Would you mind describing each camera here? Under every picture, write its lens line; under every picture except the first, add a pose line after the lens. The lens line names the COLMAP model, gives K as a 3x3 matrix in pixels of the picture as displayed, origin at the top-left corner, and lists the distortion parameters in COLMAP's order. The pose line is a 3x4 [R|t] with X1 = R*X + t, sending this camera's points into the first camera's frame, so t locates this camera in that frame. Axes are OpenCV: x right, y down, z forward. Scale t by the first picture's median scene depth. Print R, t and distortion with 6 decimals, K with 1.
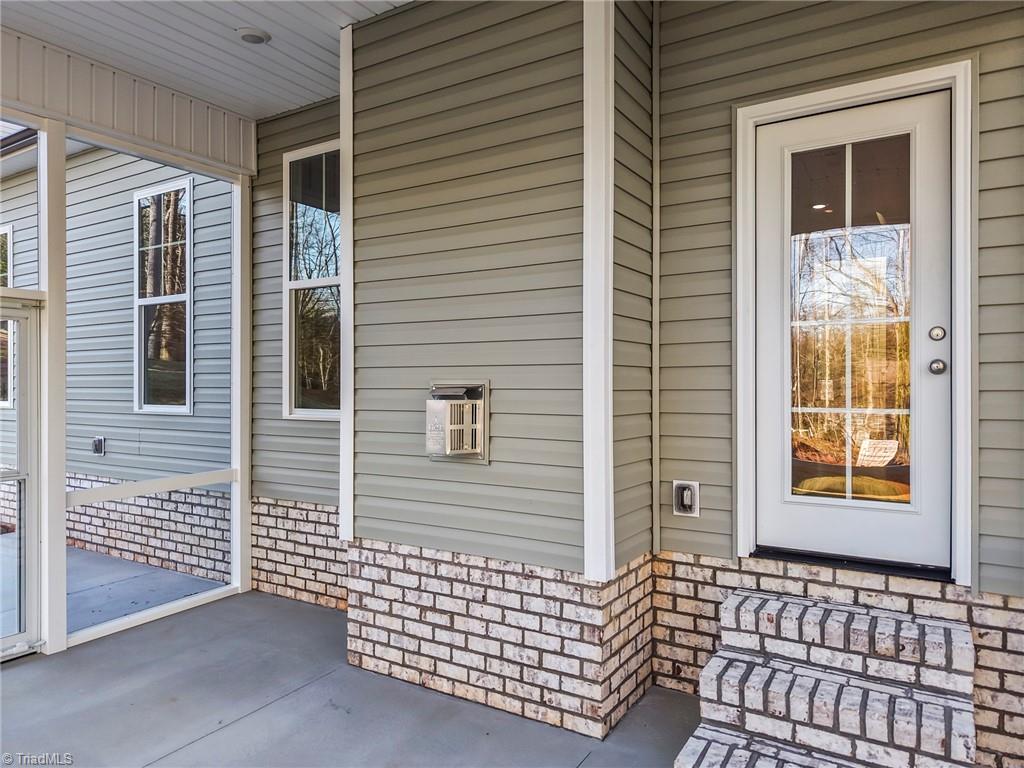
lens RADIAL K [[683.1, 0, 512.0], [0, 683.1, 384.0], [0, 0, 1]] dist [0.001284, 0.000003]
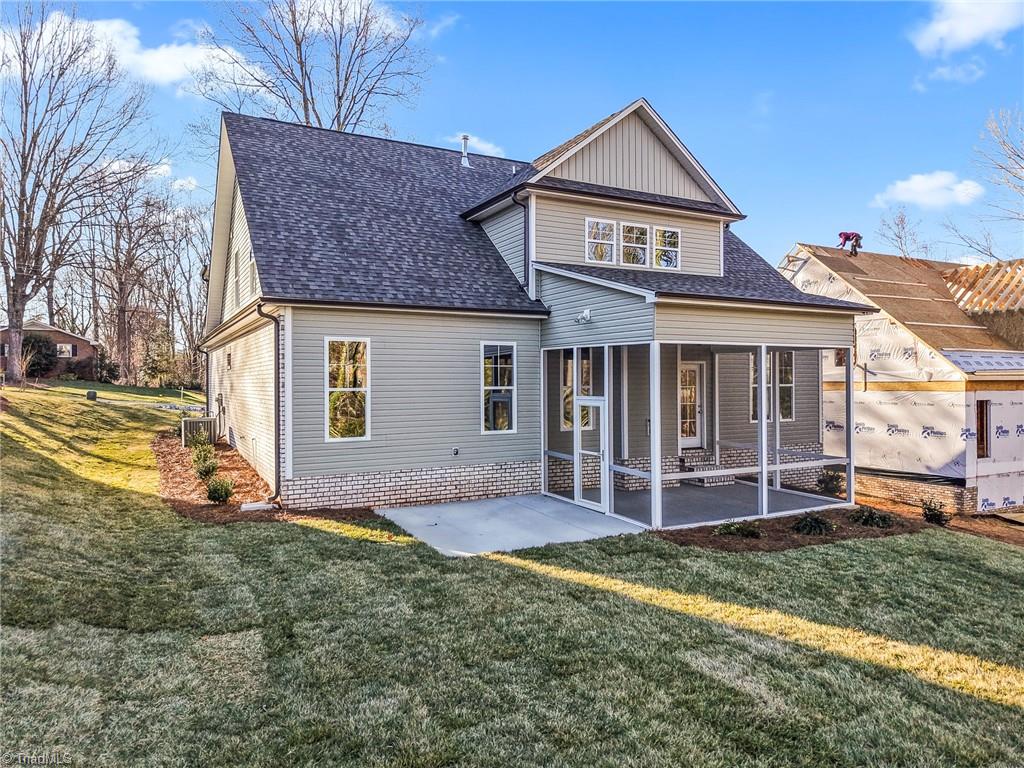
lens RADIAL K [[683.1, 0, 512.0], [0, 683.1, 384.0], [0, 0, 1]] dist [0.001284, 0.000003]
pose [[0.509585, -0.000685, 0.860420, -2.636225], [0.005289, 0.999983, -0.002336, -0.130855], [-0.860404, 0.005742, 0.509580, -0.290722]]
